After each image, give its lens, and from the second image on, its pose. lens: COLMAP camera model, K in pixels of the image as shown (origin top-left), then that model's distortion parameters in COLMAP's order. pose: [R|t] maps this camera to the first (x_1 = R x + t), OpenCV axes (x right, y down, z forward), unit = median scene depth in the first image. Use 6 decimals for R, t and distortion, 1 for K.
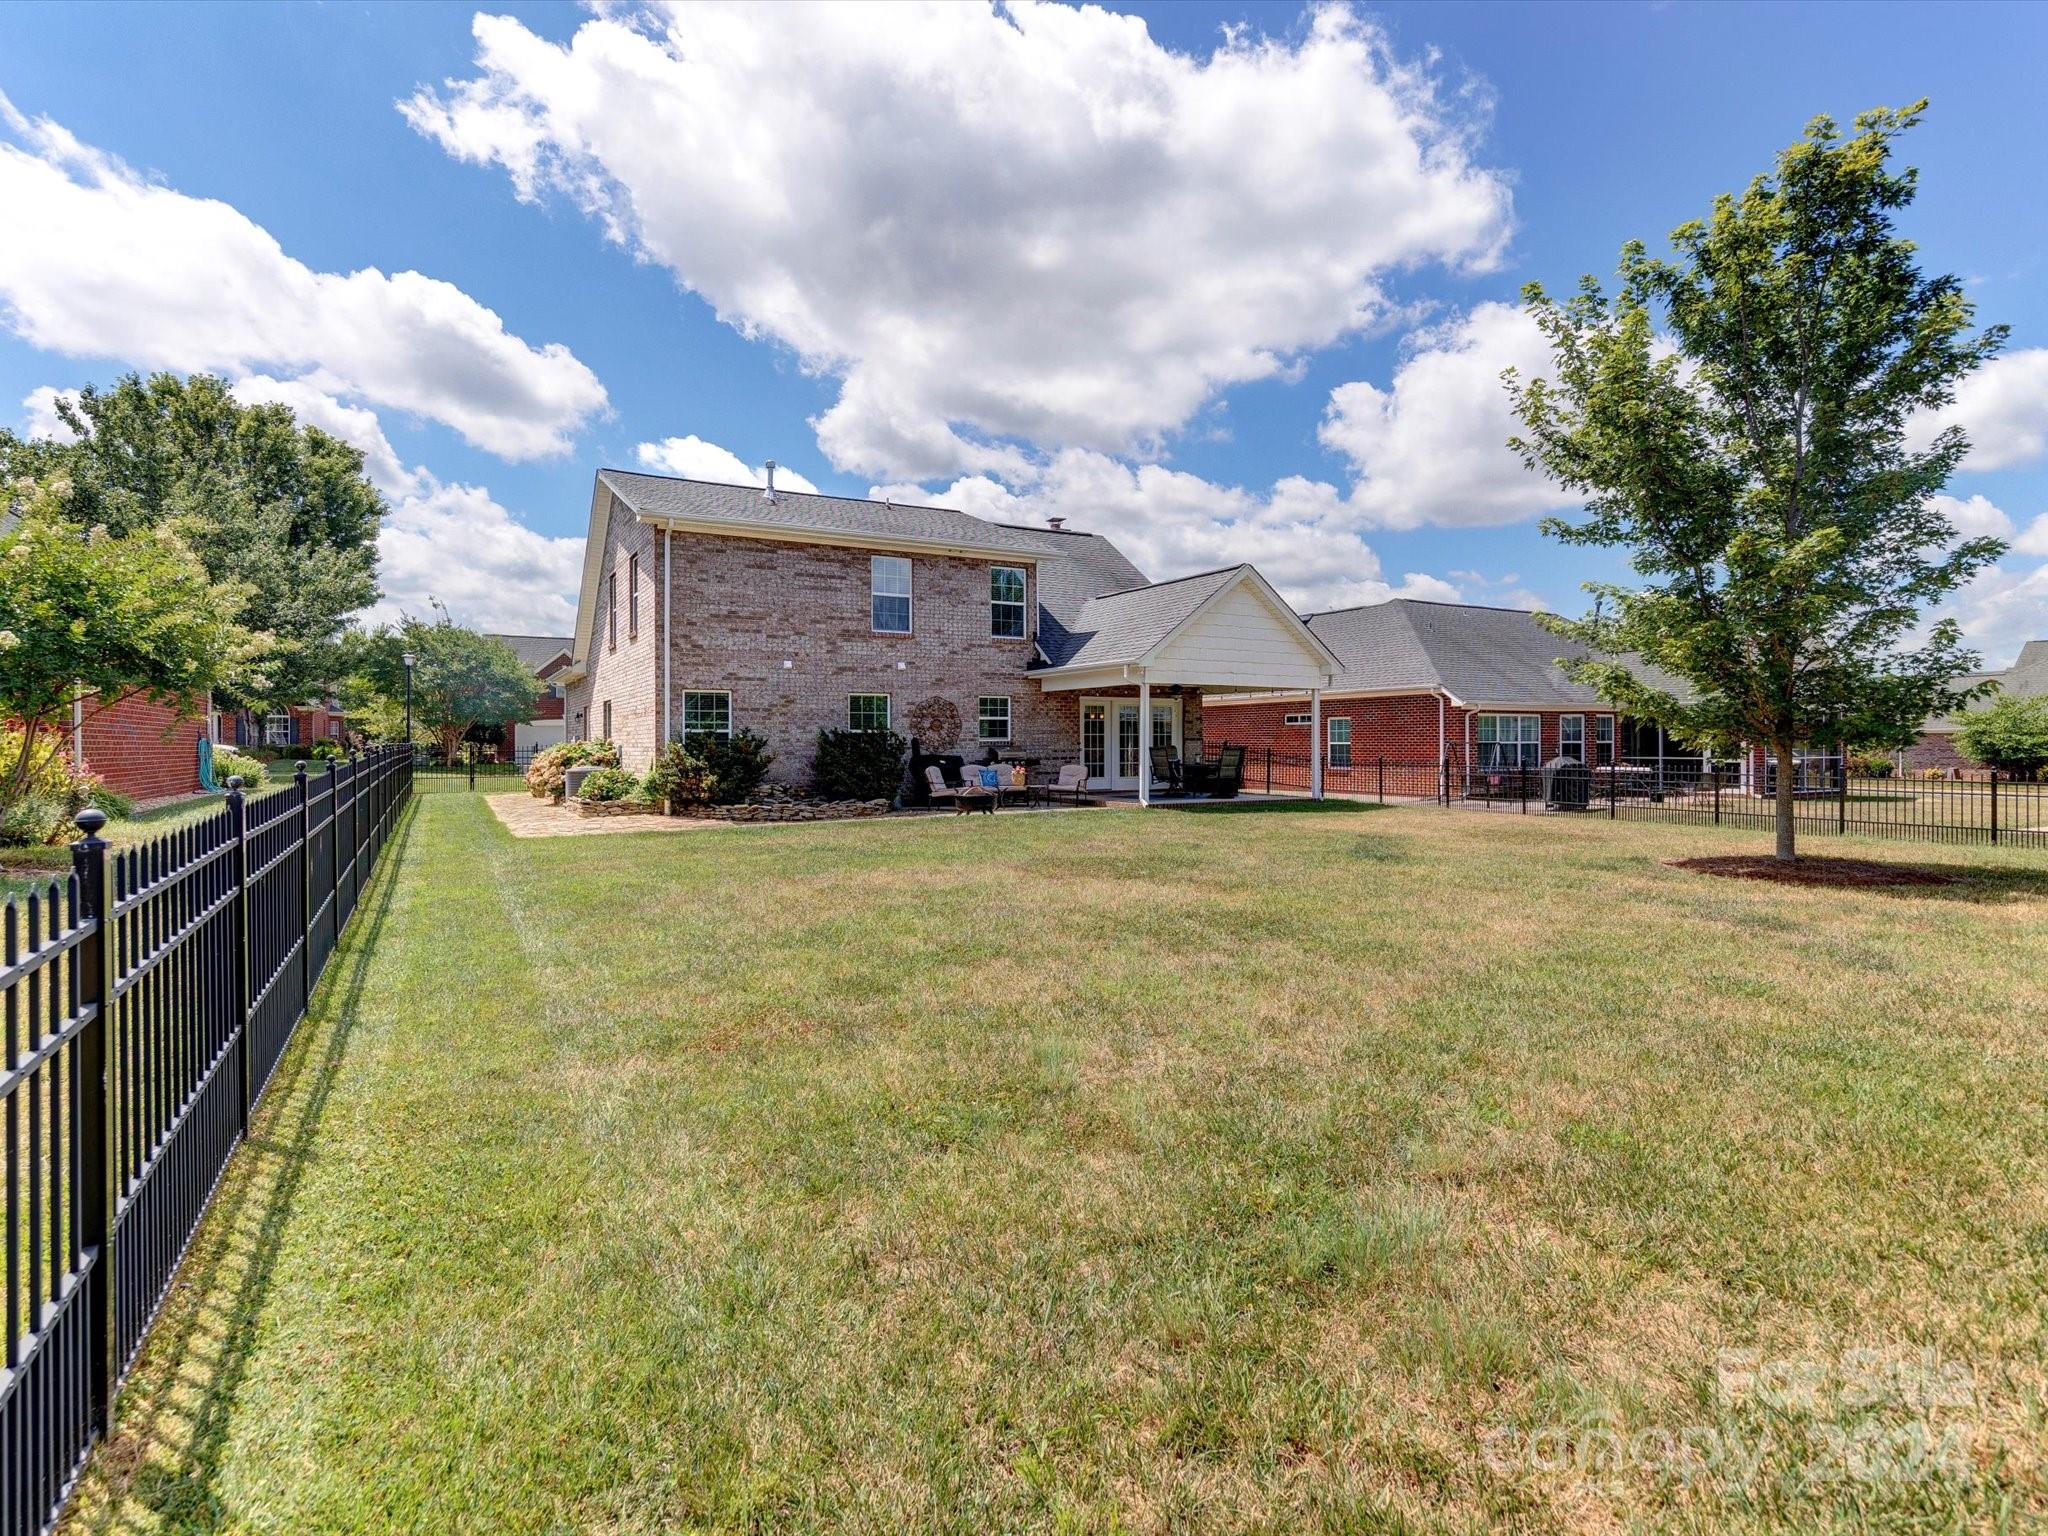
lens RADIAL K [[1054.3, 0, 1012.3], [0, 1054.3, 758.5], [0, 0, 1]] dist [-0.002672, 0.001058]
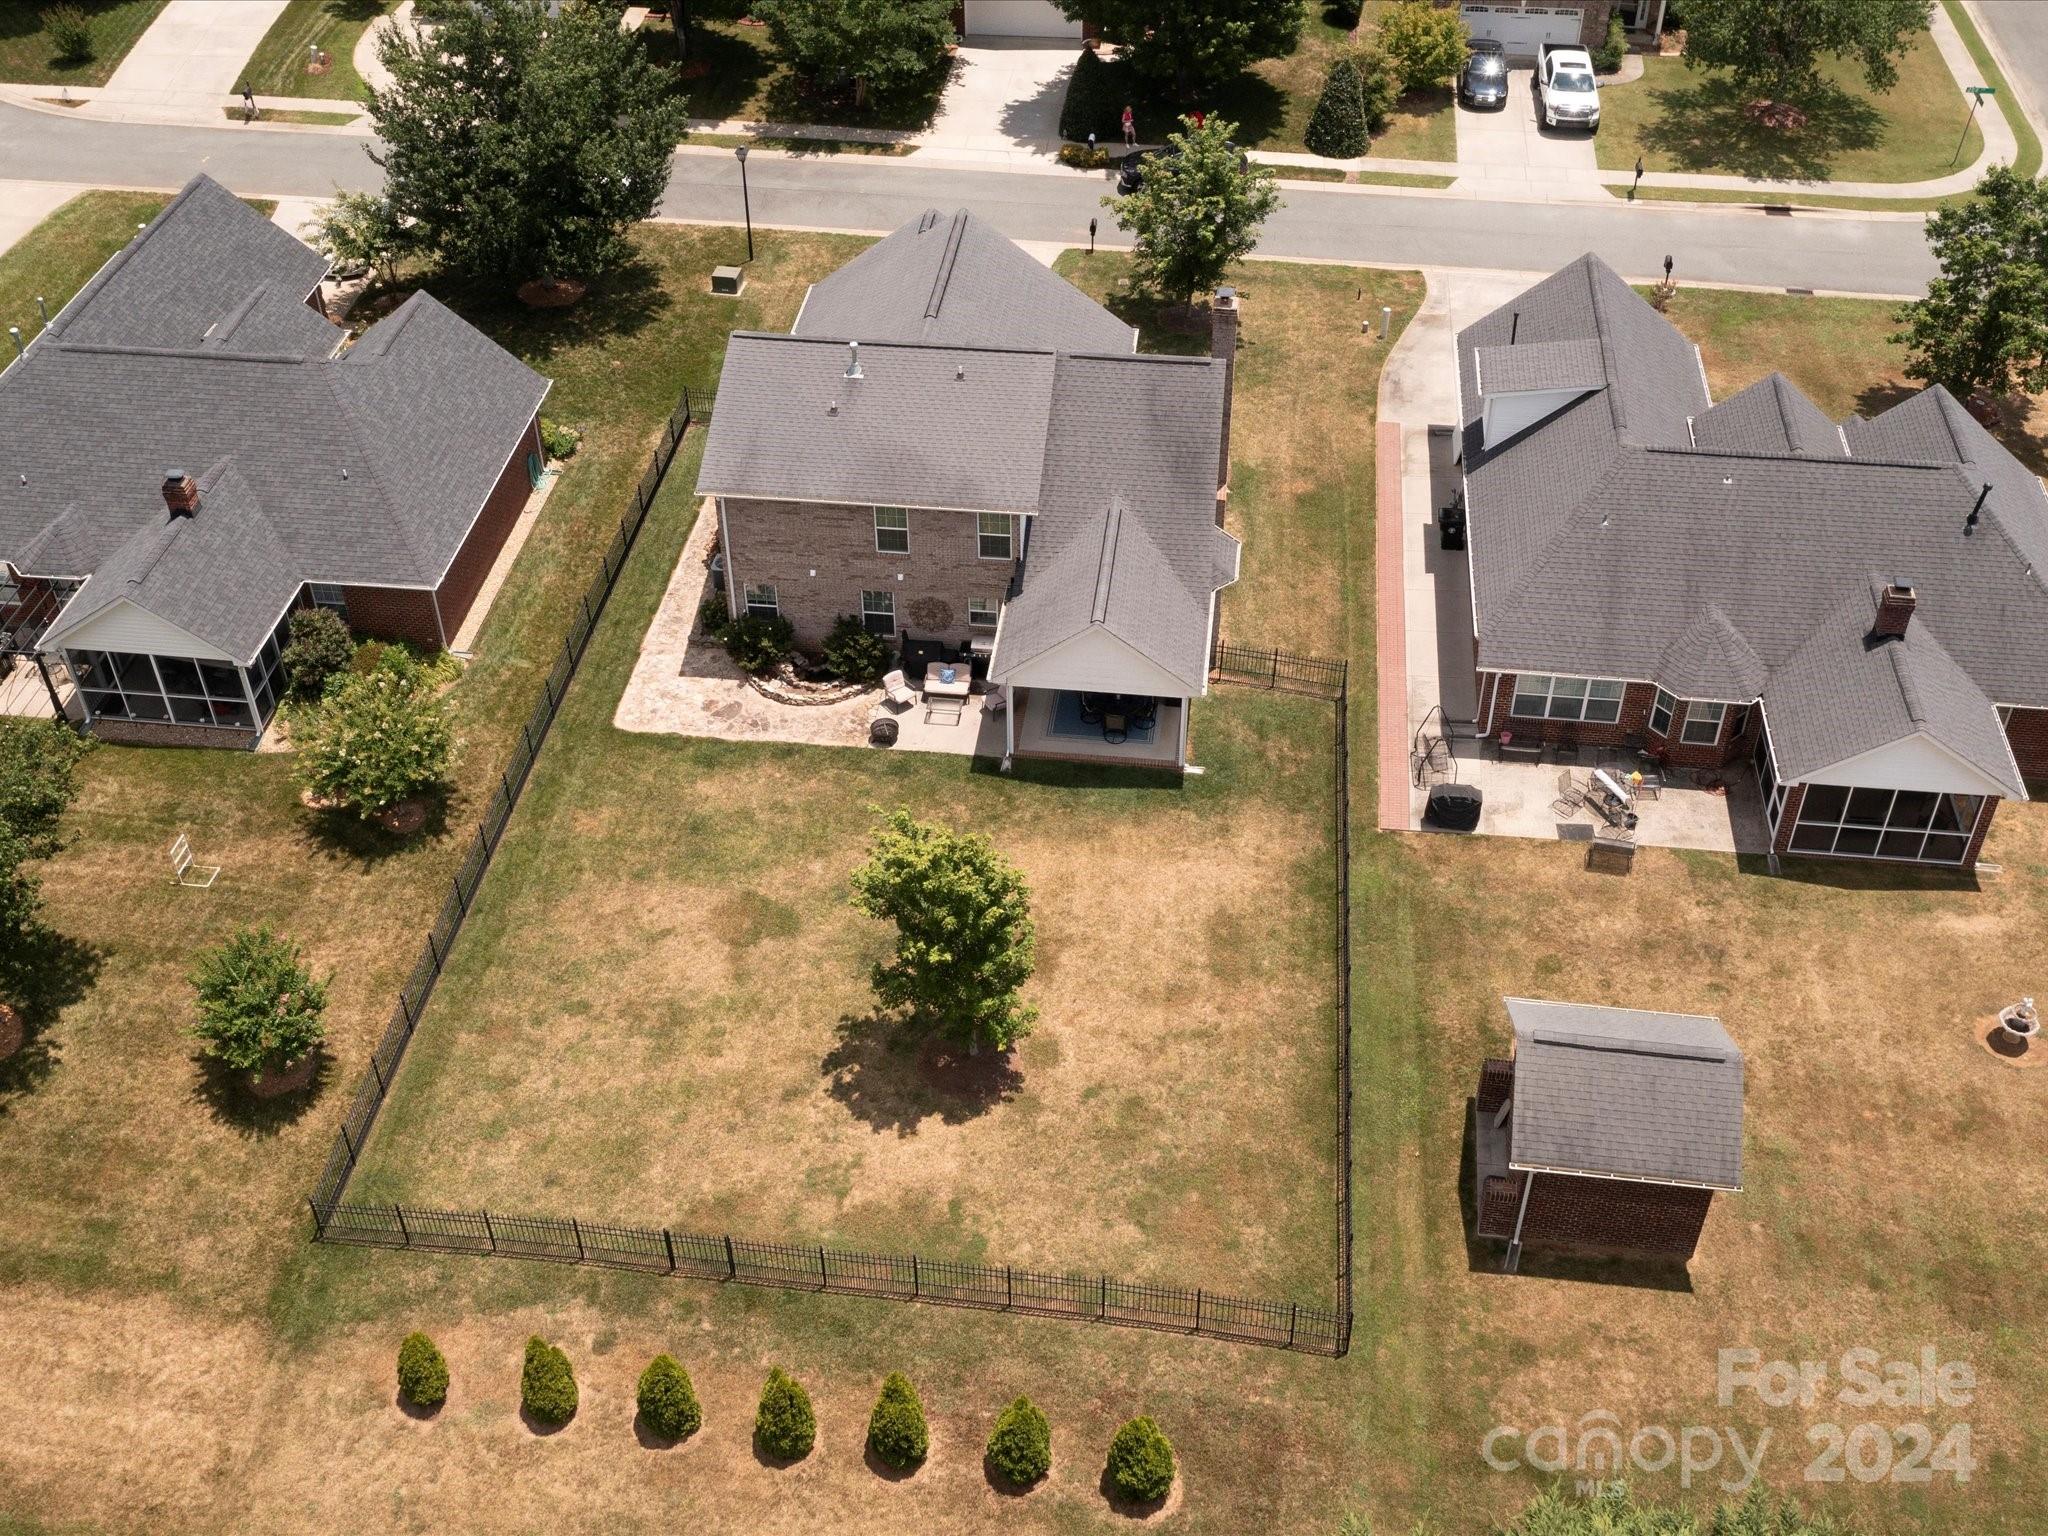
lens RADIAL K [[2145.7, 0, 1024.0], [0, 2145.7, 768.0], [0, 0, 1]] dist [-0.020429, 0.011932]
pose [[0.809167, 0.376975, -0.450709, 1.332847], [-0.003960, 0.770544, 0.637375, -1.633663], [0.587565, -0.513958, 0.624991, -0.702031]]
